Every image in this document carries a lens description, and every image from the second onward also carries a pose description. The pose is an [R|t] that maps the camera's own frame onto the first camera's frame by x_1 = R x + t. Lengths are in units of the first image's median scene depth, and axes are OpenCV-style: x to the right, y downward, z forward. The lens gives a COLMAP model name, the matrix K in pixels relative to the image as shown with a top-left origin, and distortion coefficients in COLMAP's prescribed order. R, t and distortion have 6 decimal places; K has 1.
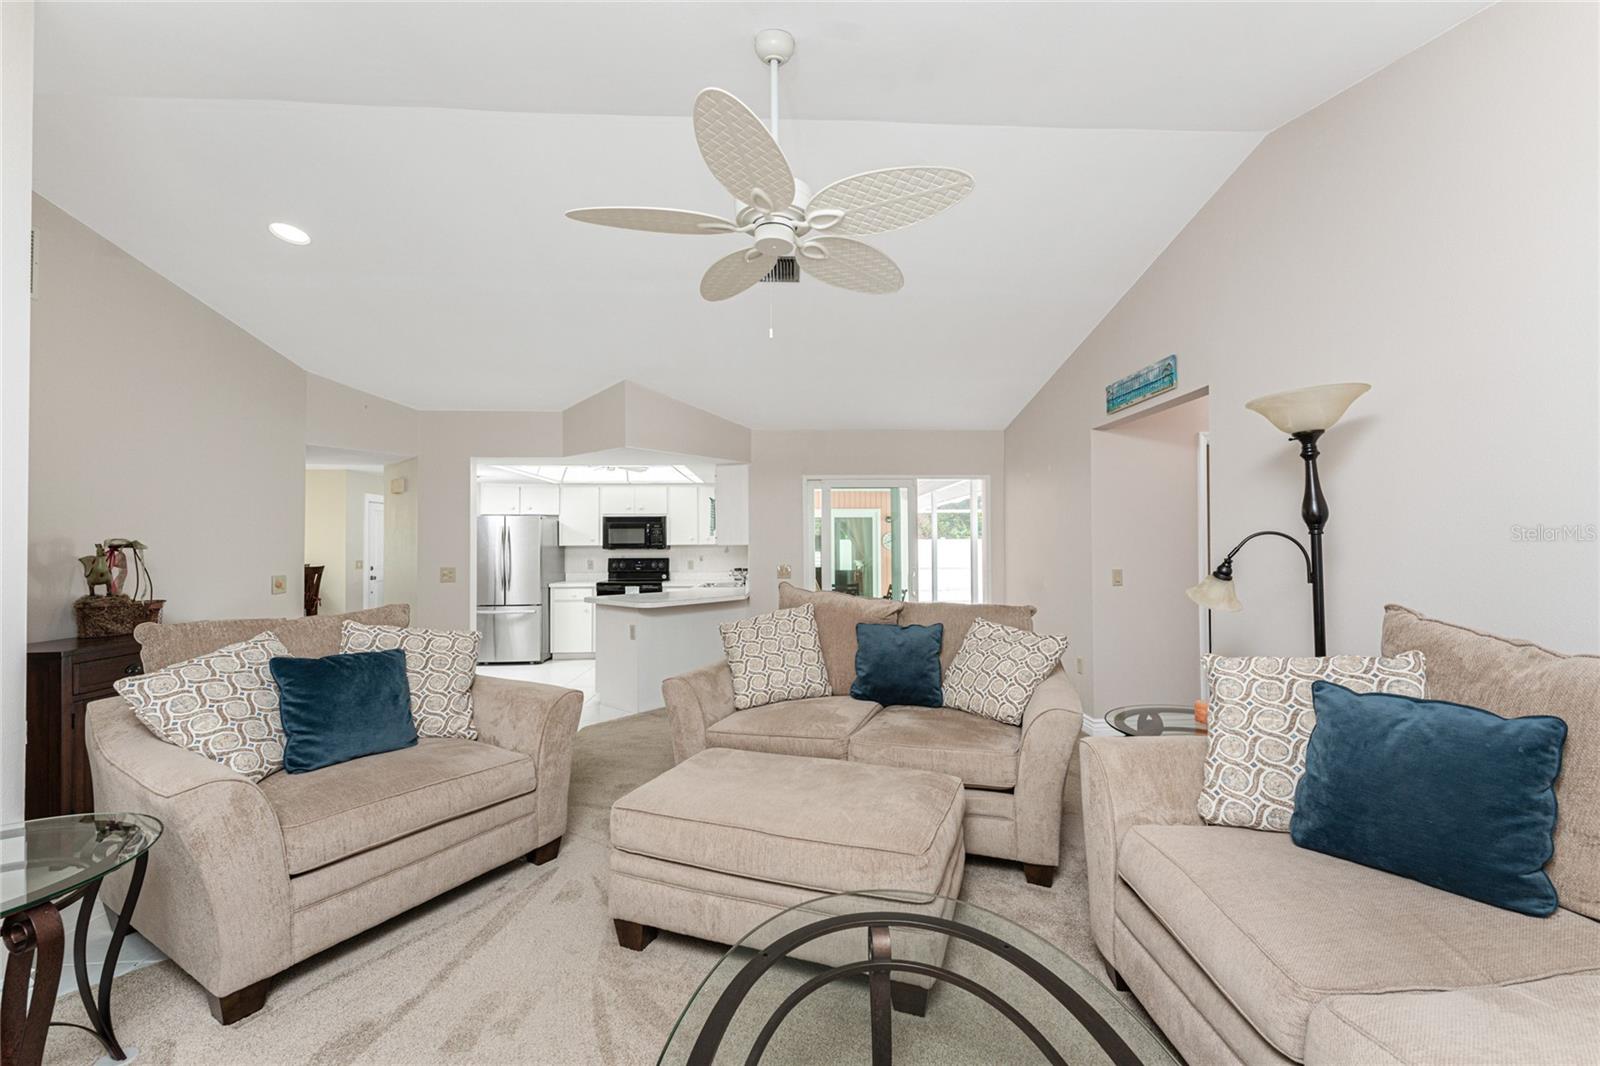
lens RADIAL K [[643.2, 0, 797.3], [0, 643.2, 539.7], [0, 0, 1]] dist [-0.001084, 0.000026]
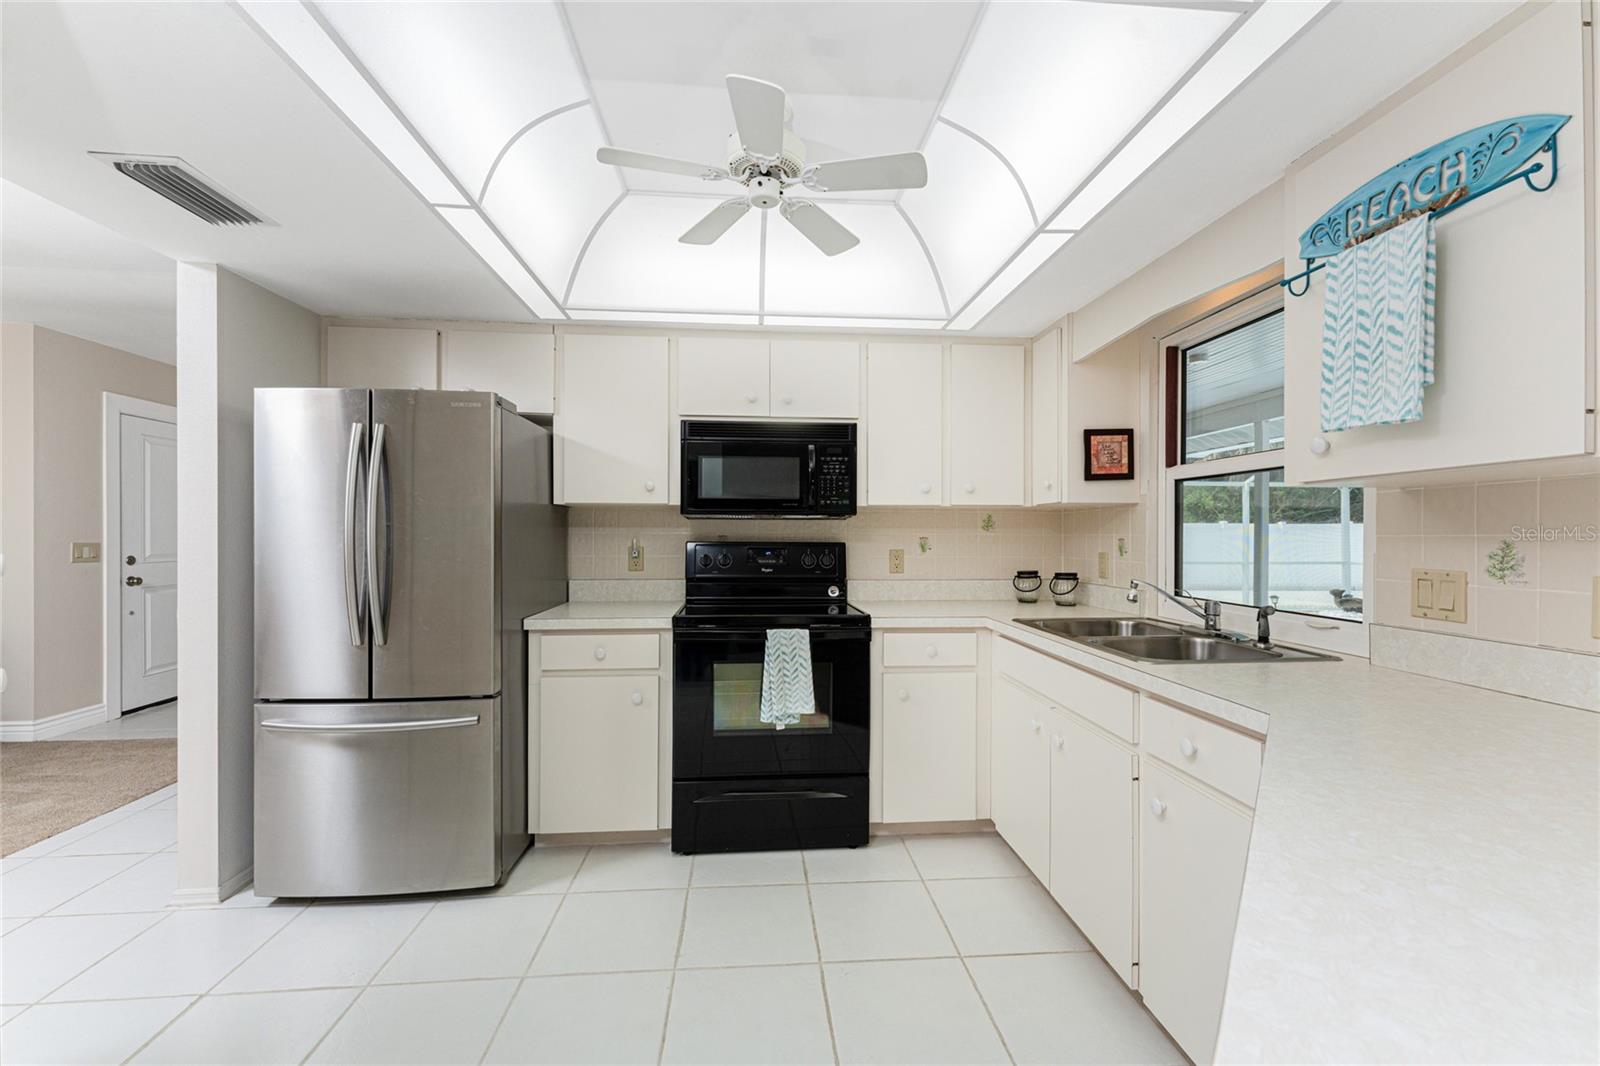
lens RADIAL K [[643.2, 0, 797.3], [0, 643.2, 539.7], [0, 0, 1]] dist [-0.001084, 0.000026]
pose [[0.999675, 0.008789, 0.023941, -0.246063], [-0.009231, 0.999788, 0.018388, 0.021127], [-0.023775, -0.018603, 0.999544, 0.646164]]
